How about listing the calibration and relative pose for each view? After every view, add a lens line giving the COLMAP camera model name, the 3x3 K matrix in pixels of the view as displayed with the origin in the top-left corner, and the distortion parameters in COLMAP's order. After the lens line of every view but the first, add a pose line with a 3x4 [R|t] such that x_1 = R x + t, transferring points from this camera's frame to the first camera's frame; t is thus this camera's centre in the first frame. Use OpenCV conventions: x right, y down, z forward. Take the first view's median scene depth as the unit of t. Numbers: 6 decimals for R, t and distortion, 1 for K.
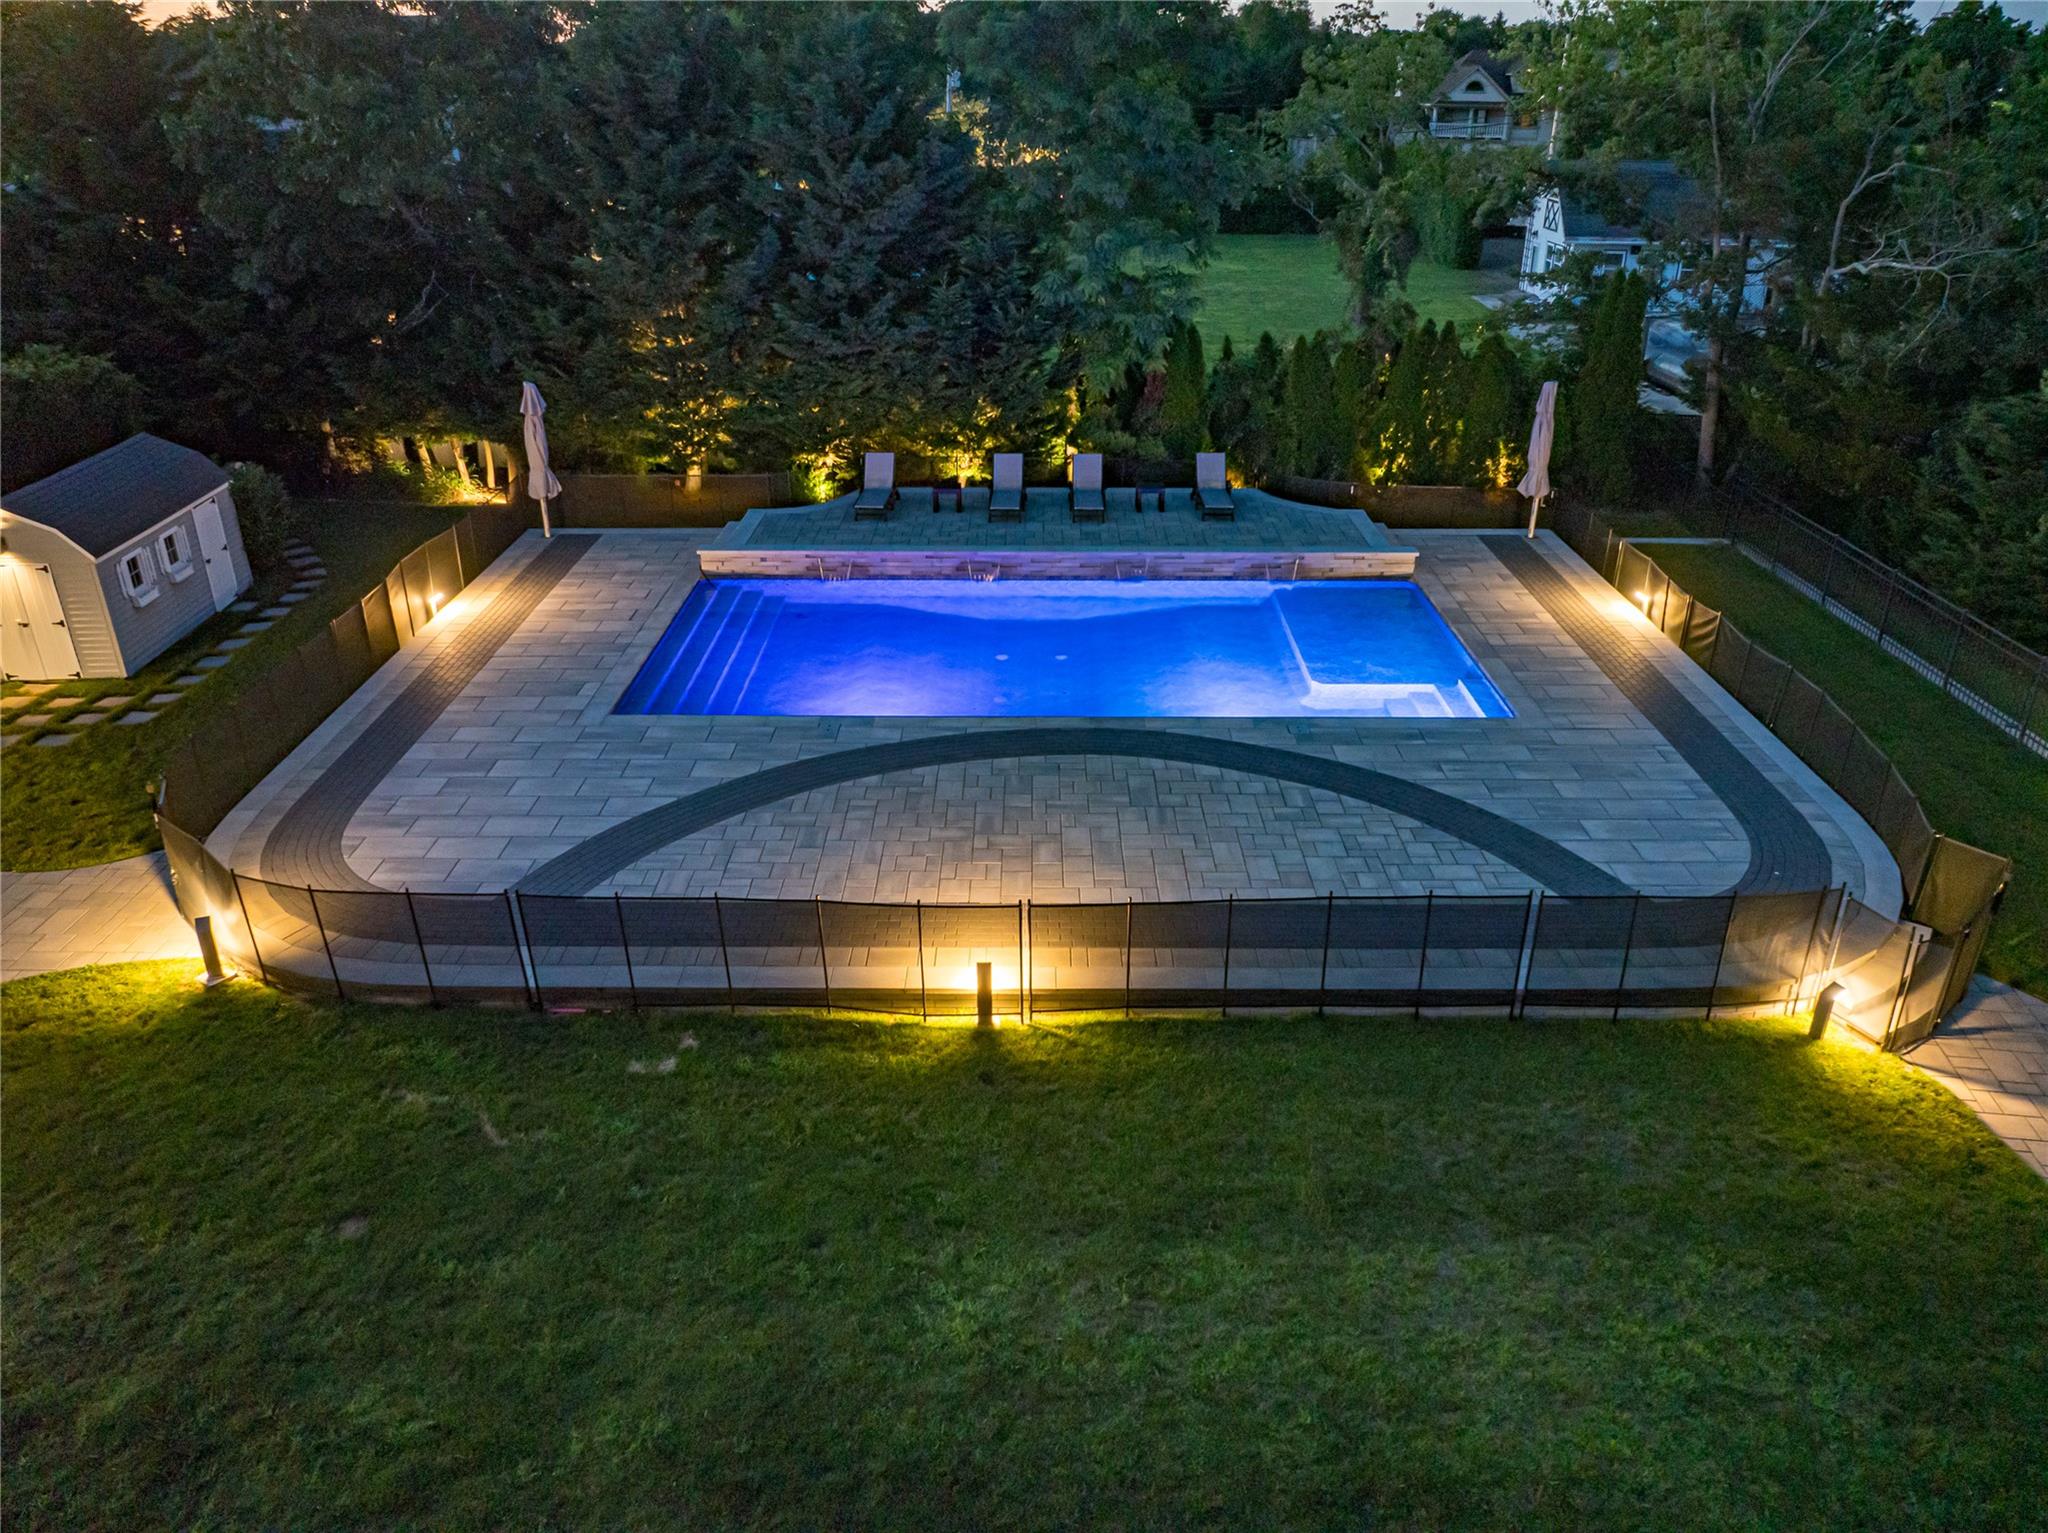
lens RADIAL K [[1427.4, 0, 1033.6], [0, 1427.4, 759.9], [0, 0, 1]] dist [-0.037485, -0.000033]
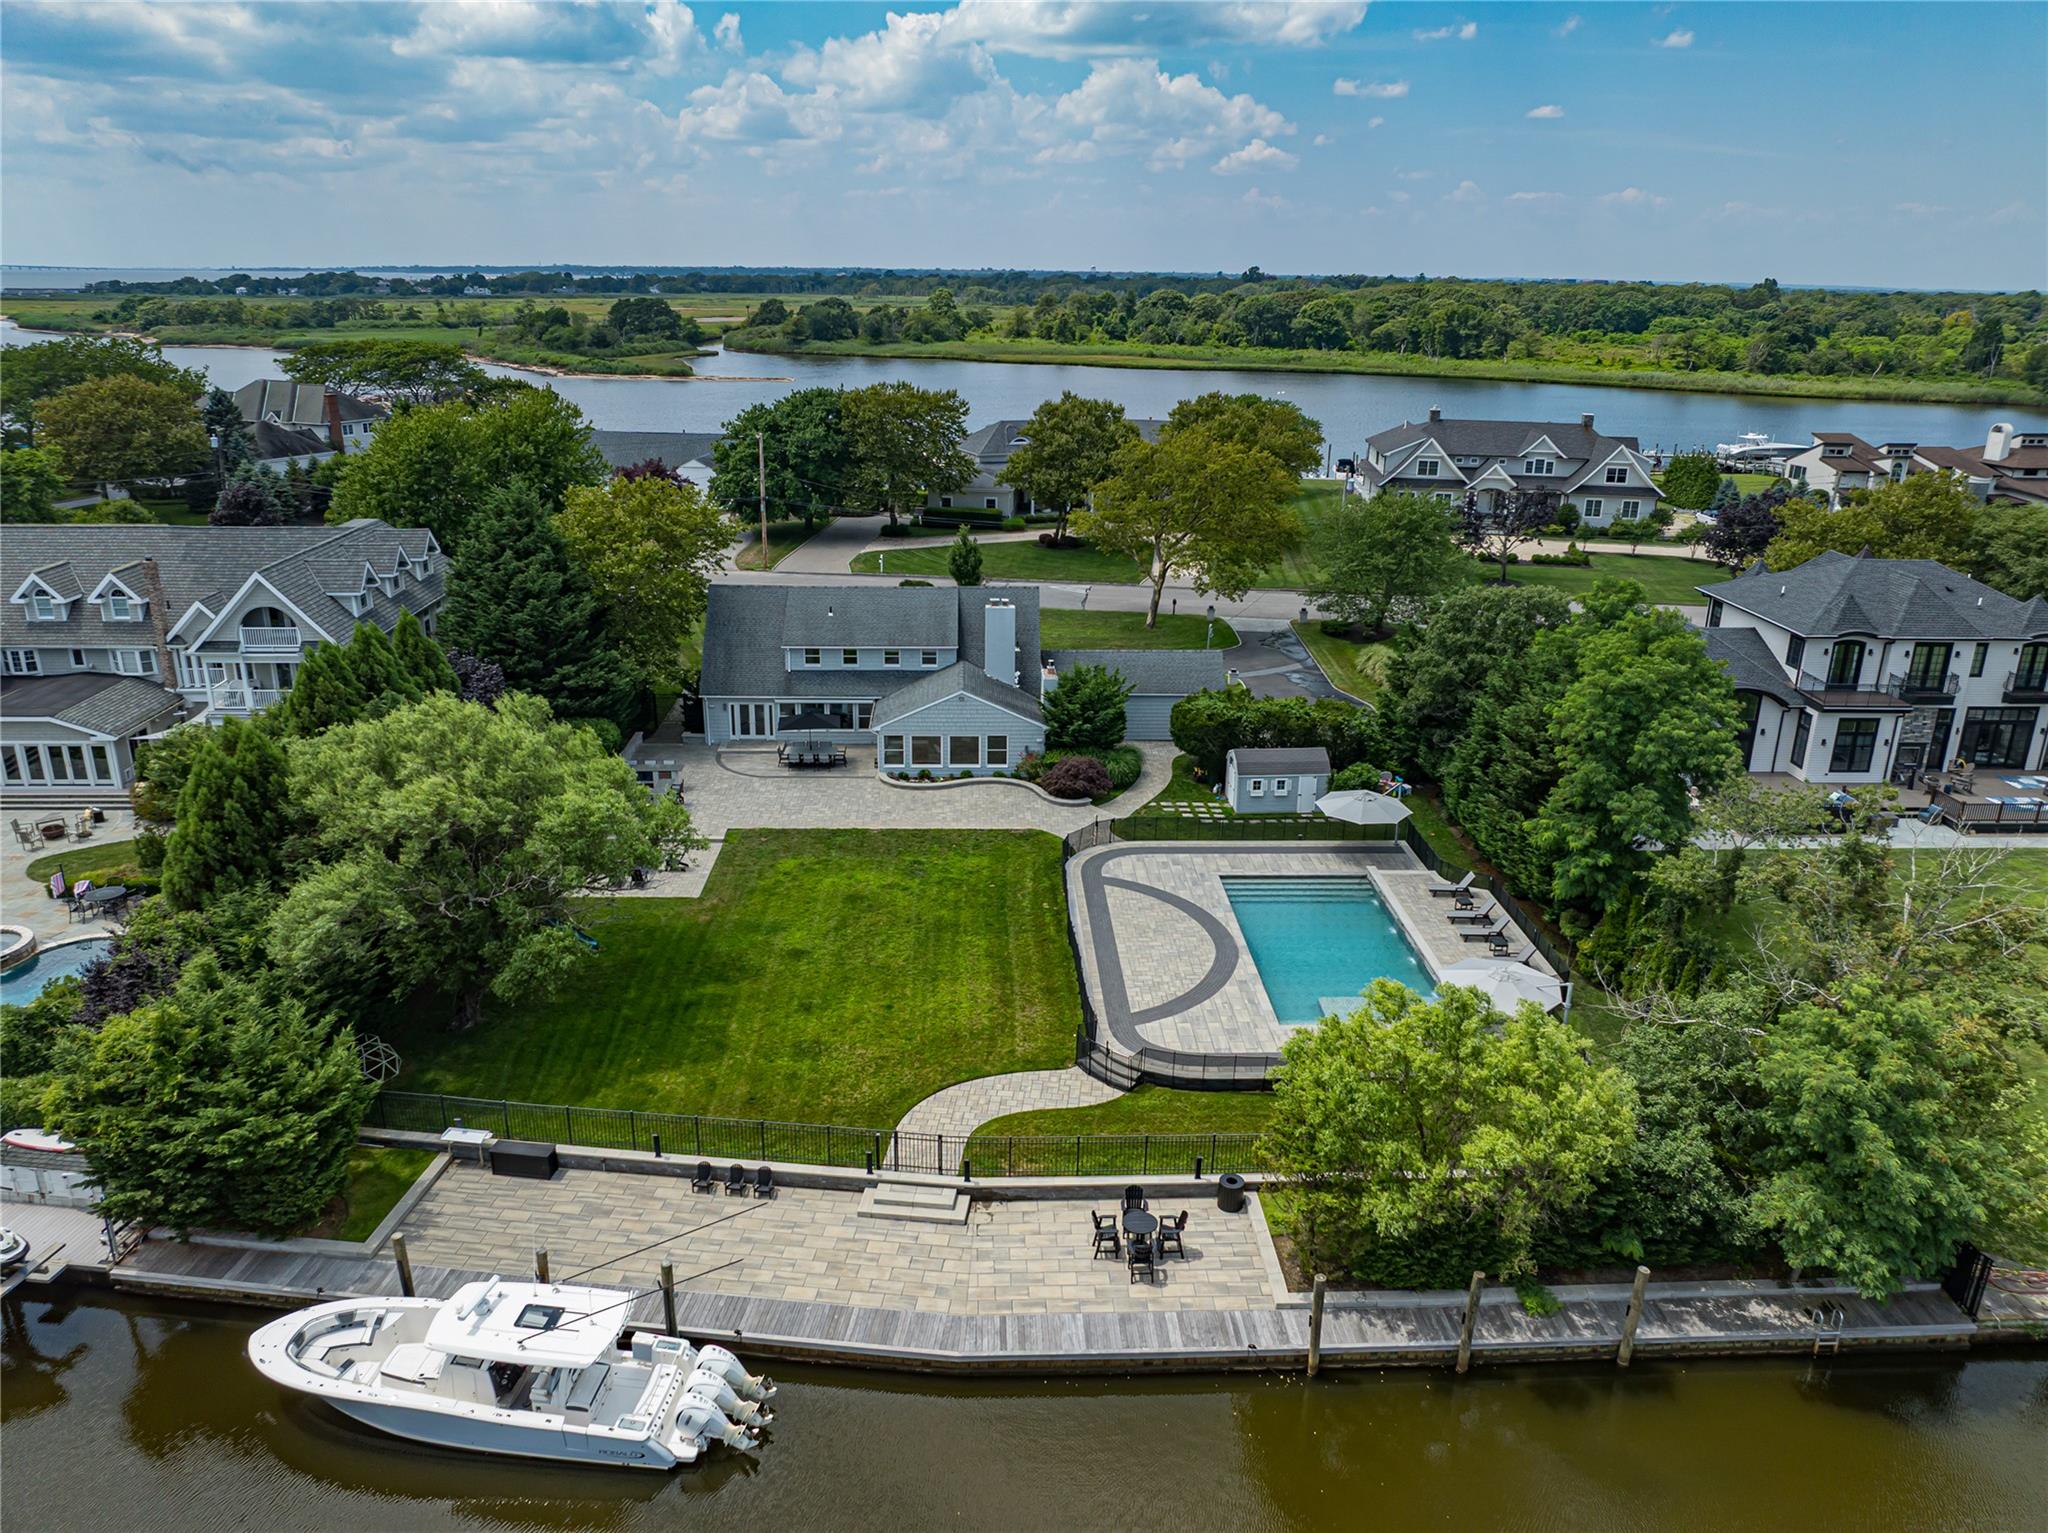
lens RADIAL K [[1439.7, 0, 1029.2], [0, 1439.7, 760.3], [0, 0, 1]] dist [-0.040797, 0.007542]
pose [[0.037042, 0.321848, -0.946067, 2.764420], [-0.454891, 0.848375, 0.270803, -0.976500], [0.889776, 0.420326, 0.177831, -0.003905]]
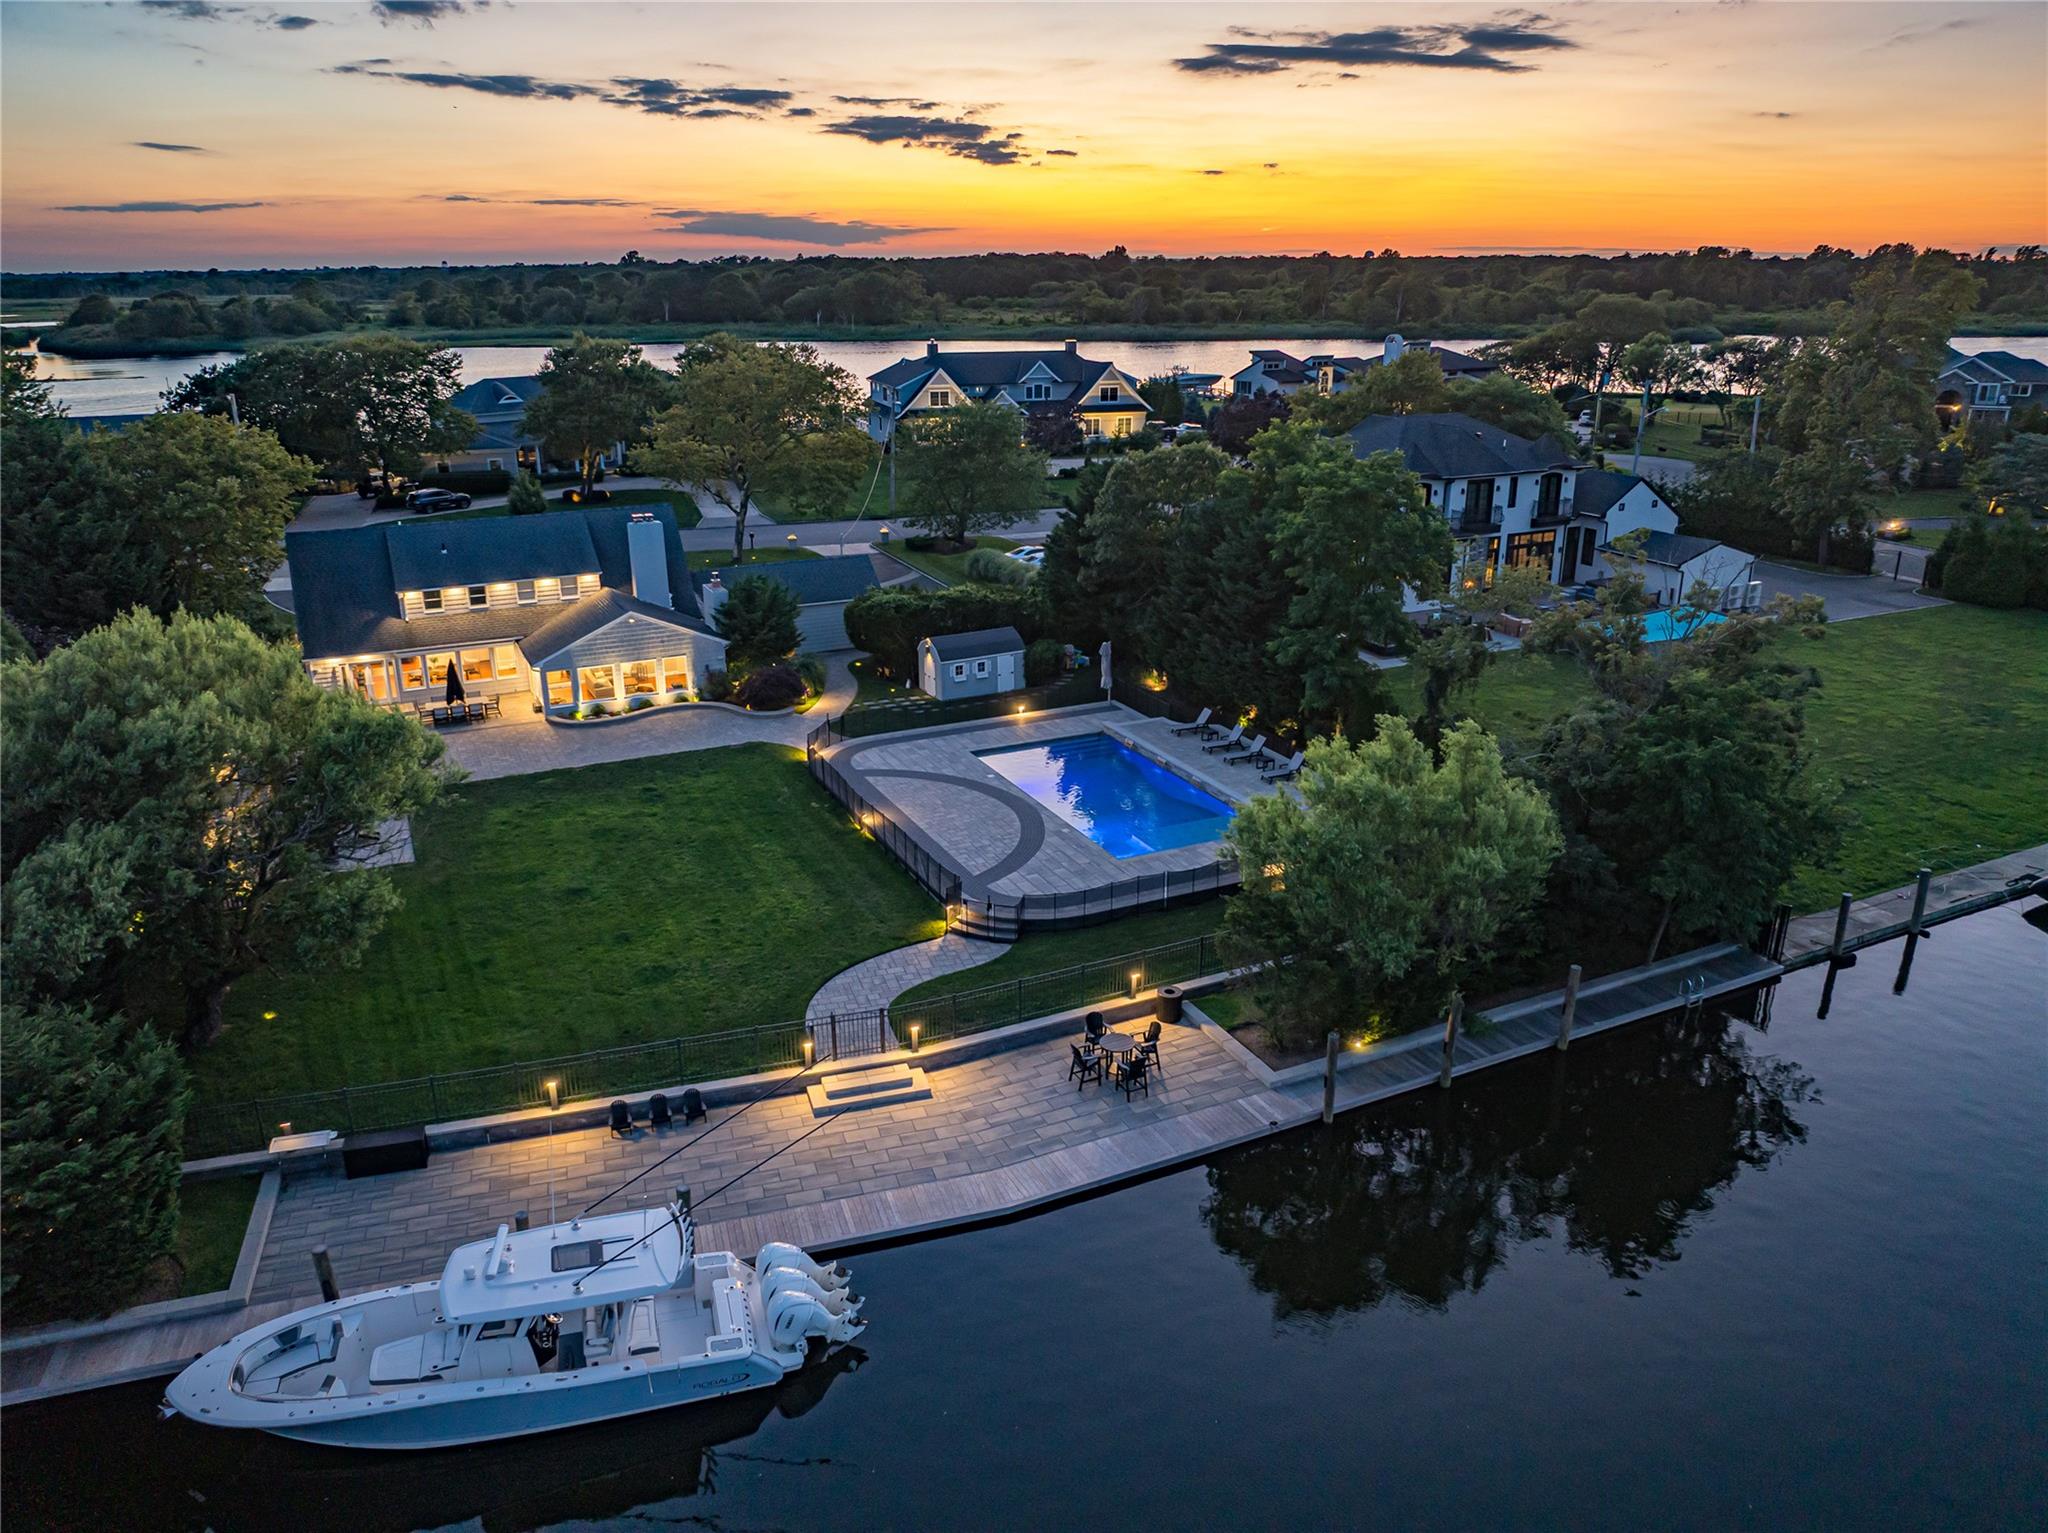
lens RADIAL K [[1439.7, 0, 1029.2], [0, 1439.7, 760.3], [0, 0, 1]] dist [-0.040797, 0.007542]
pose [[0.433434, 0.292965, -0.852236, 2.565918], [-0.394776, 0.911842, 0.112679, -0.445331], [0.810115, 0.287604, 0.510879, -0.469812]]
